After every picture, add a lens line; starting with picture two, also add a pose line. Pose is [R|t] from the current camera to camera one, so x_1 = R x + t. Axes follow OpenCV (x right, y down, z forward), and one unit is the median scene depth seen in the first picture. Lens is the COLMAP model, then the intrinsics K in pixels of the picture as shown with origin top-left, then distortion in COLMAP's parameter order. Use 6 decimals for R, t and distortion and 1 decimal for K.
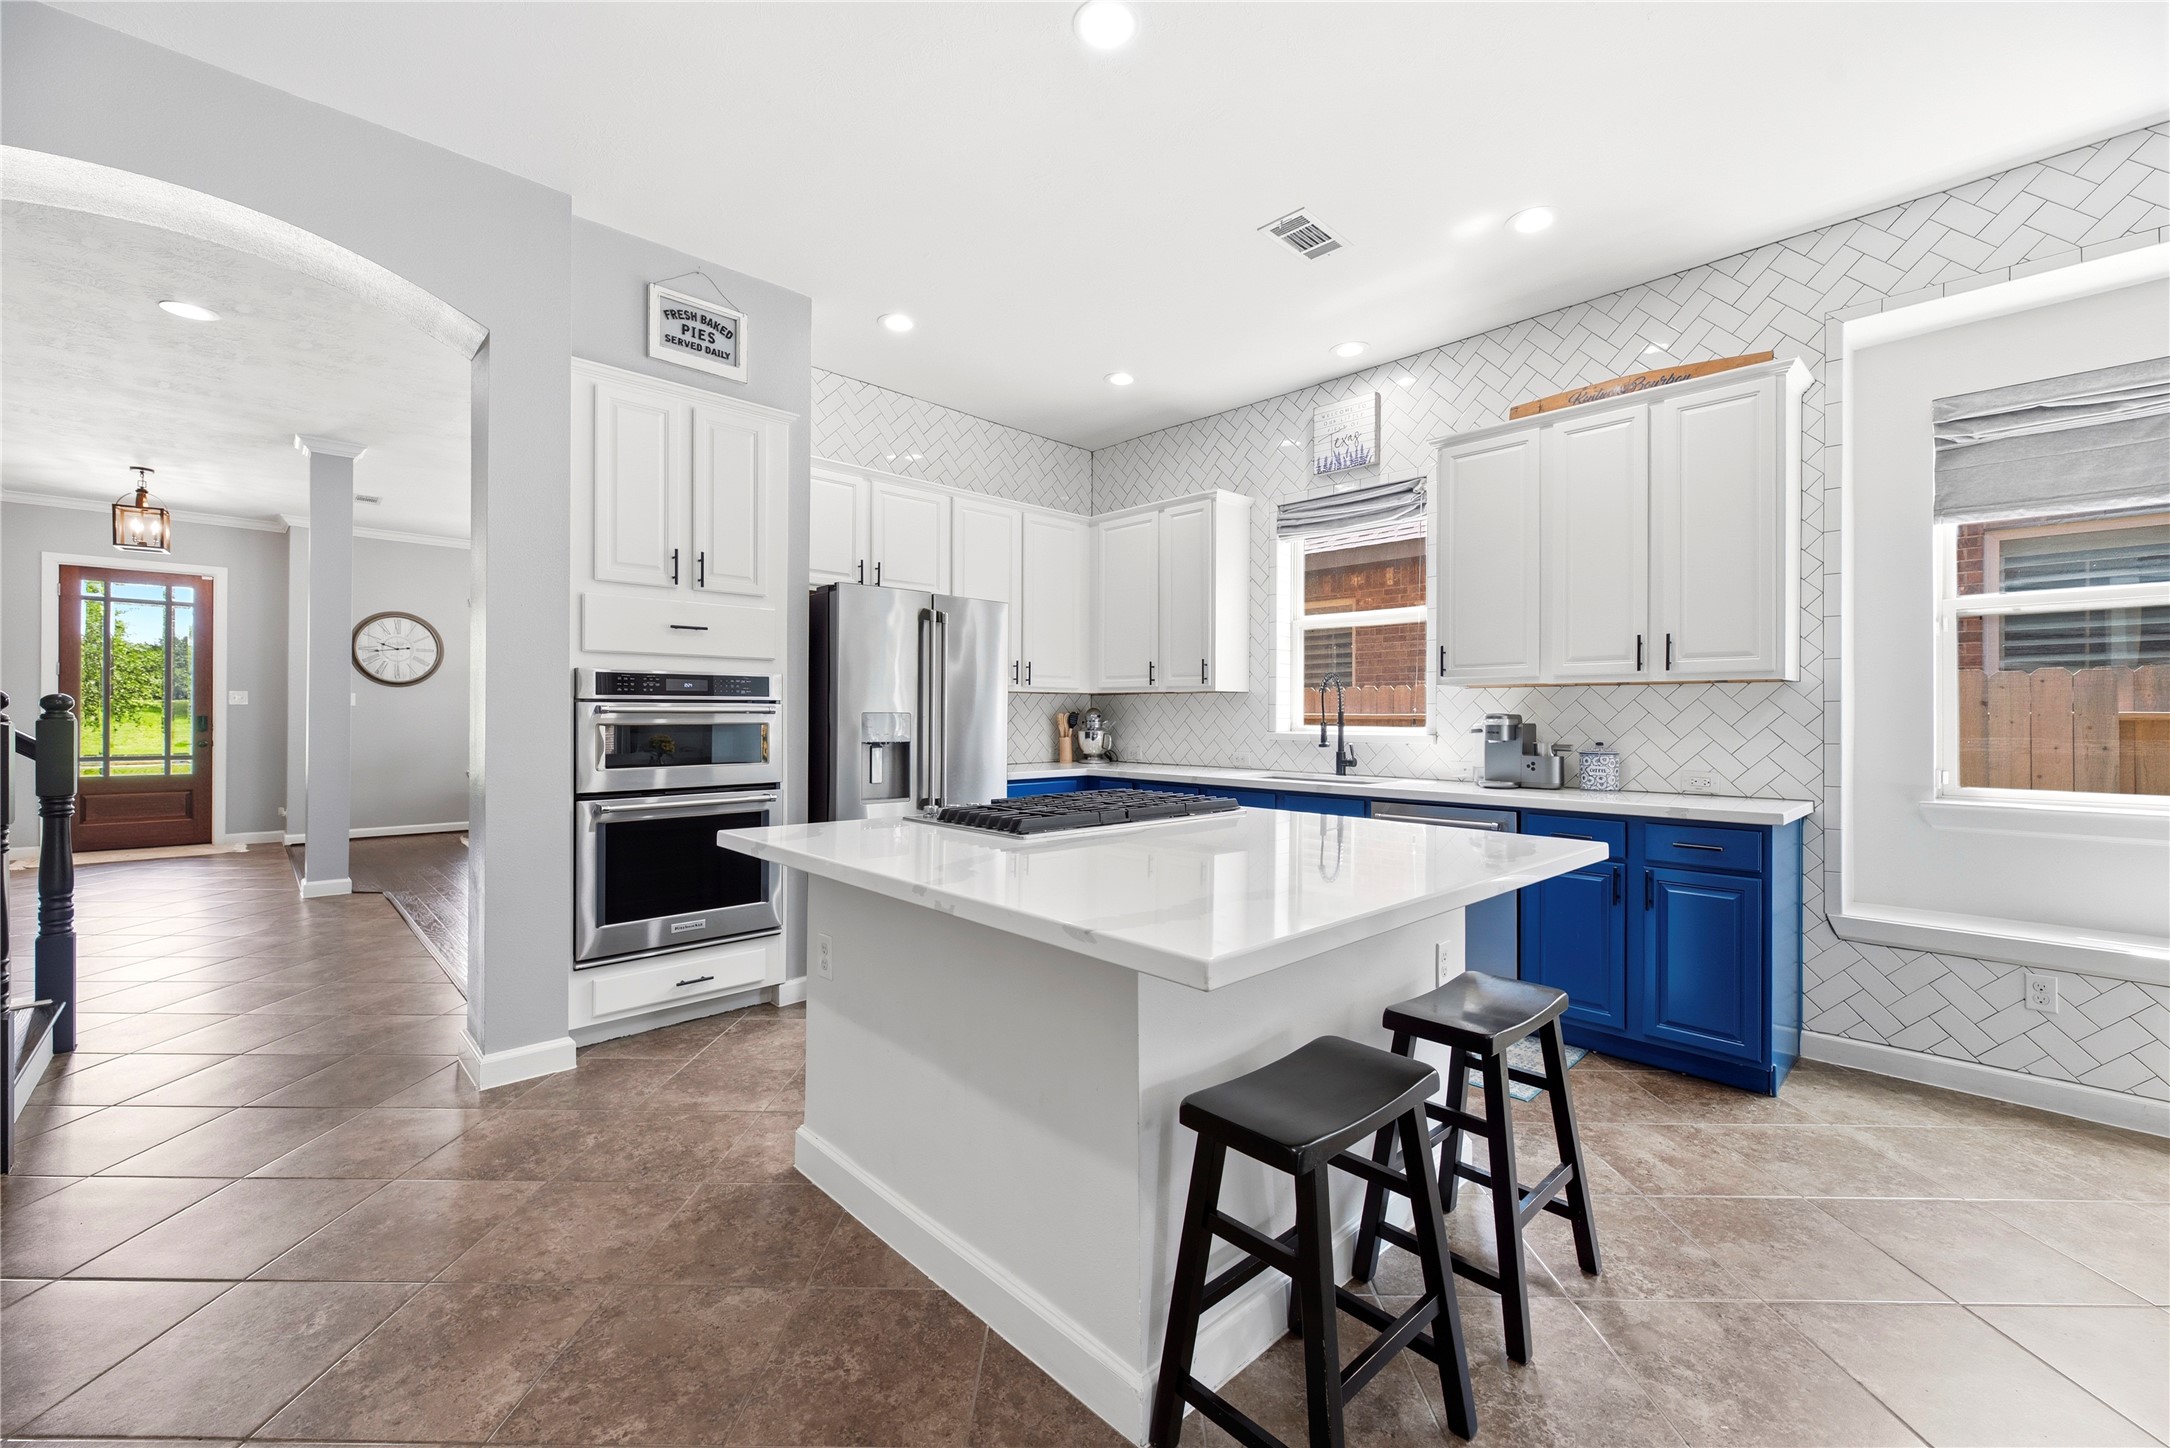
lens RADIAL K [[878.5, 0, 1081.1], [0, 878.5, 713.7], [0, 0, 1]] dist [0.005417, -0.000784]
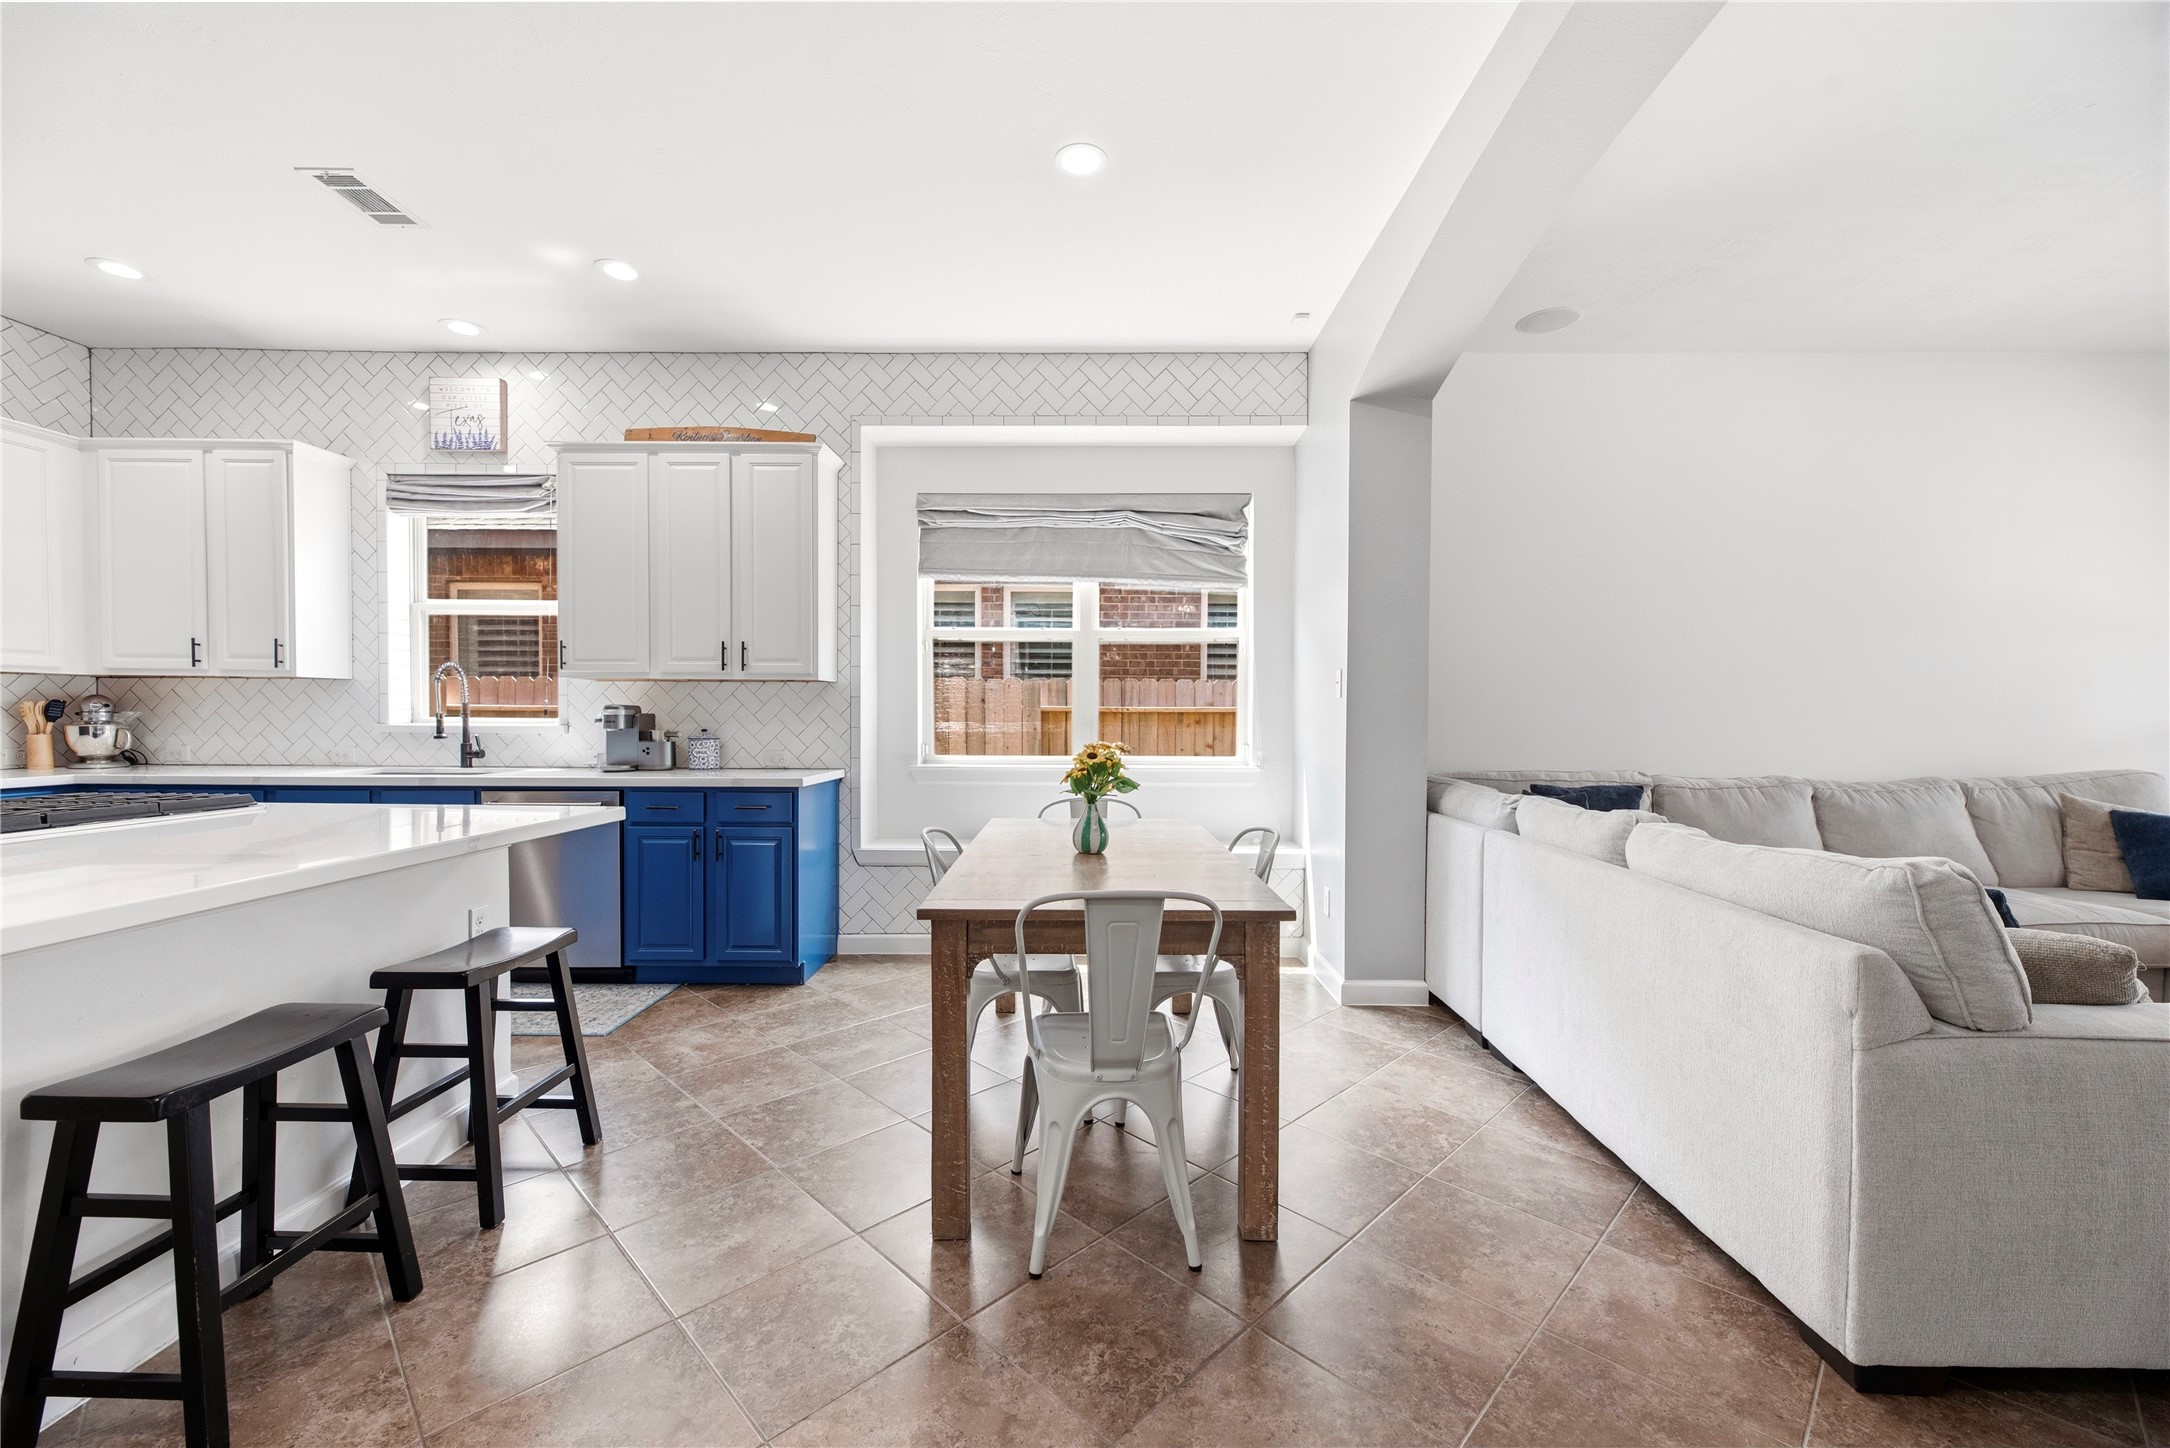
lens RADIAL K [[878.5, 0, 1090.0], [0, 878.5, 730.6], [0, 0, 1]] dist [0.005417, -0.000784]
pose [[0.695448, -0.014943, 0.718421, 0.079393], [-0.004093, 0.999685, 0.024756, 0.002530], [-0.718565, -0.020157, 0.695168, -0.173766]]
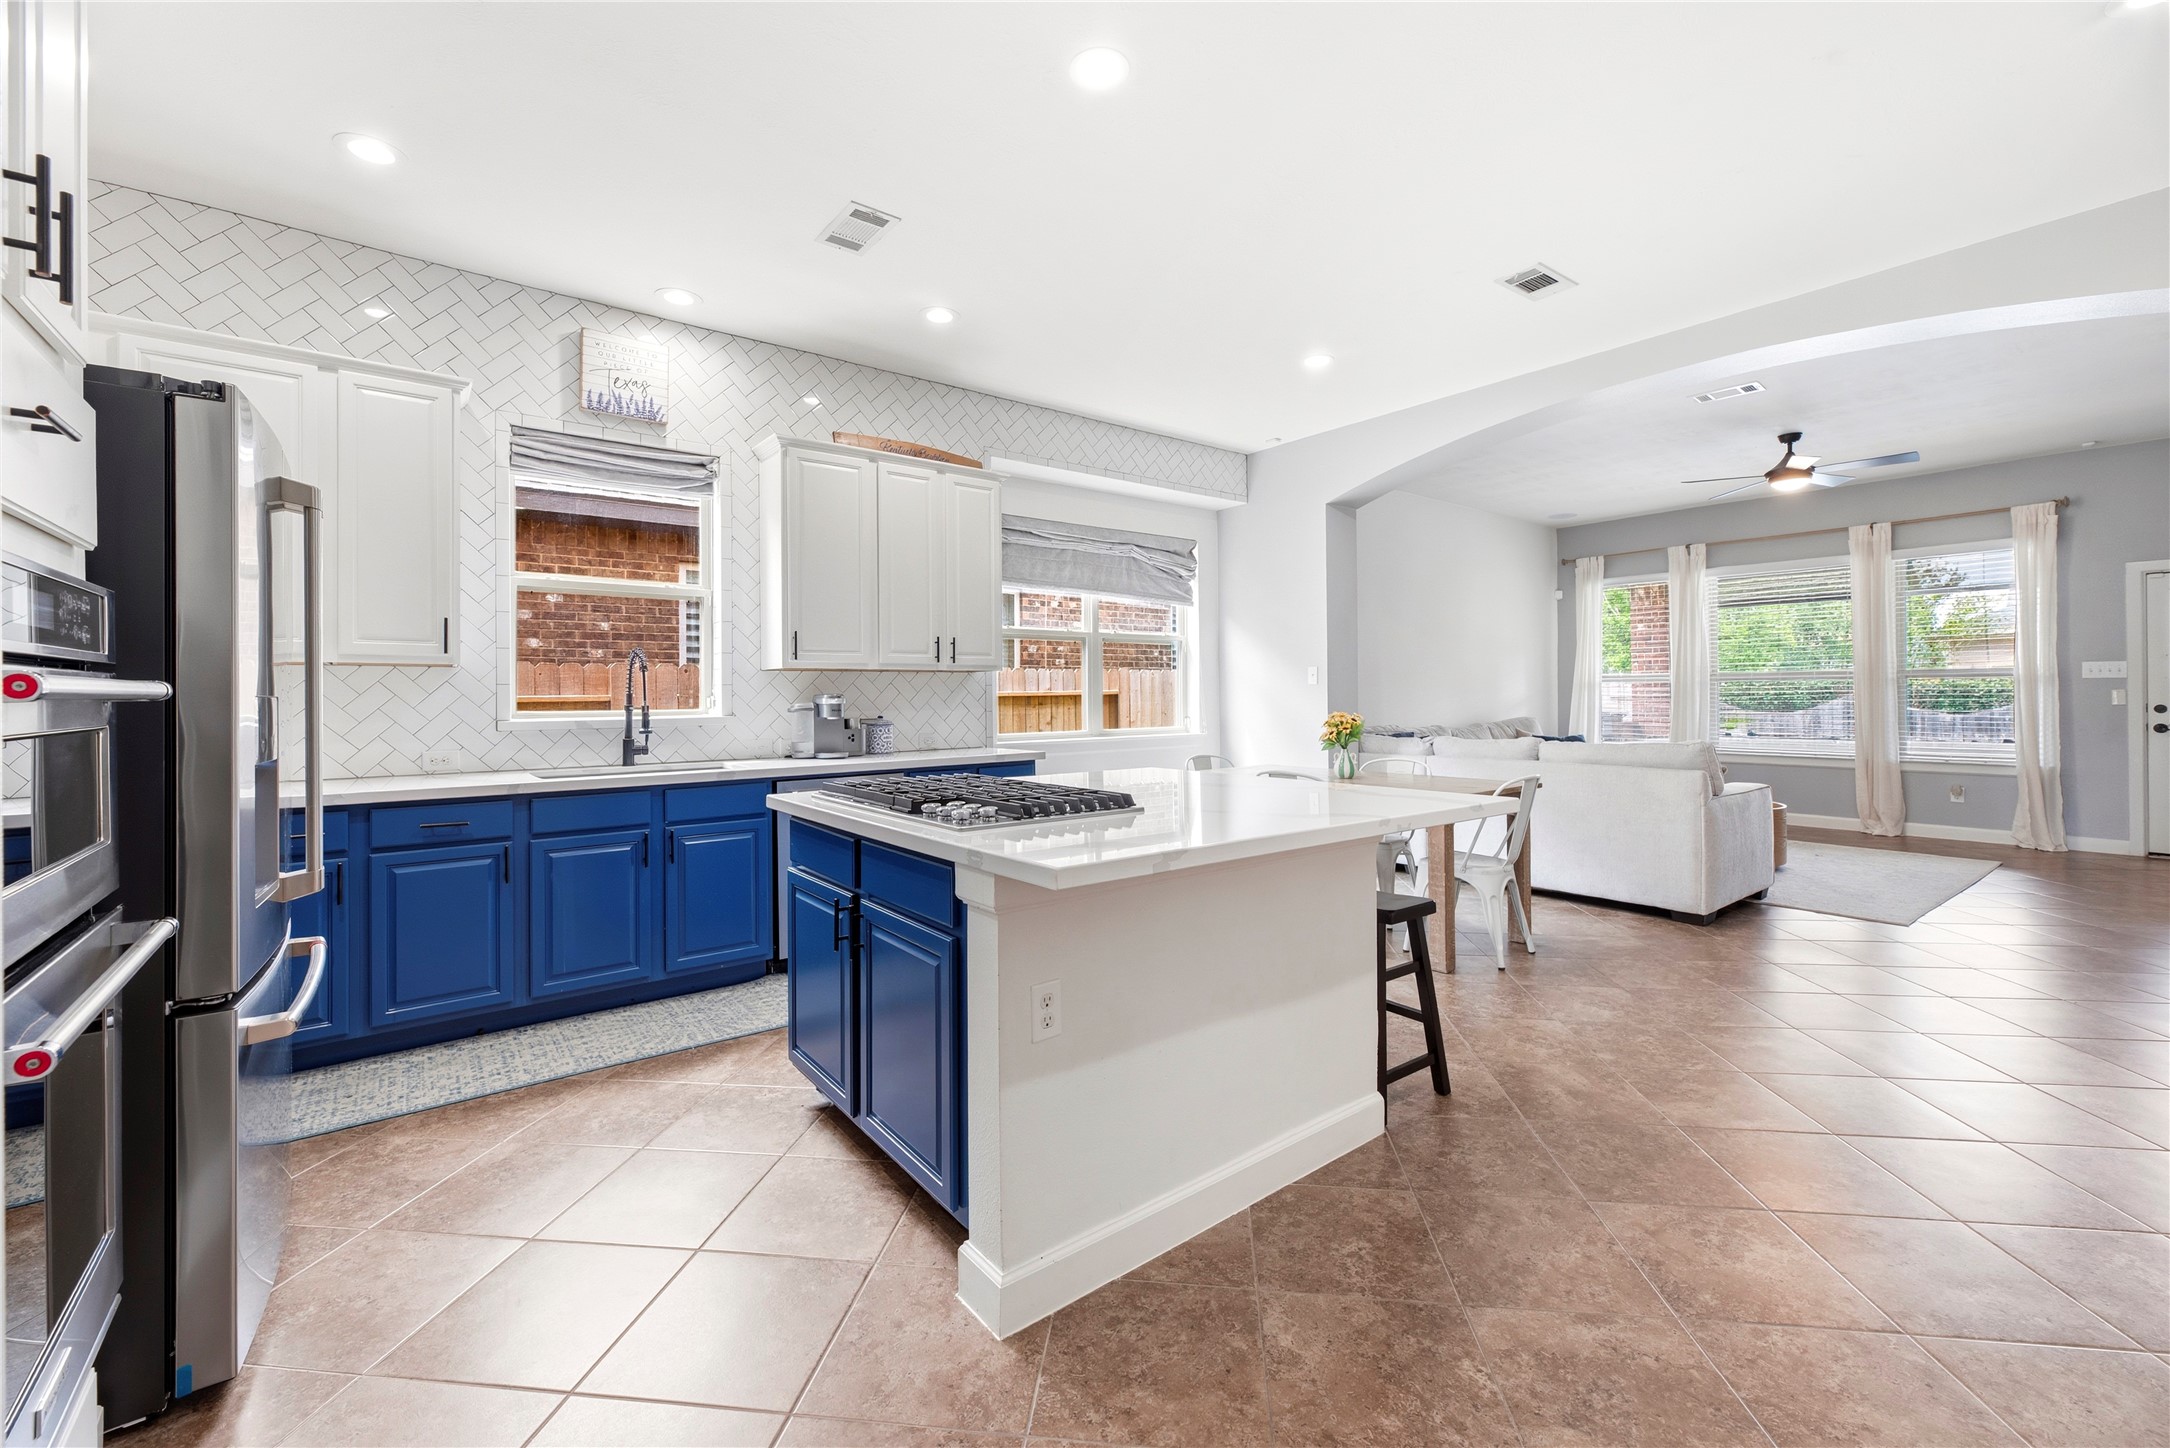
lens RADIAL K [[878.5, 0, 1108.9], [0, 878.5, 692.9], [0, 0, 1]] dist [0.005417, -0.000784]
pose [[0.089453, -0.003580, 0.995985, -0.552260], [0.006758, 0.999973, 0.002987, -0.001826], [-0.995968, 0.006464, 0.089475, 0.460963]]
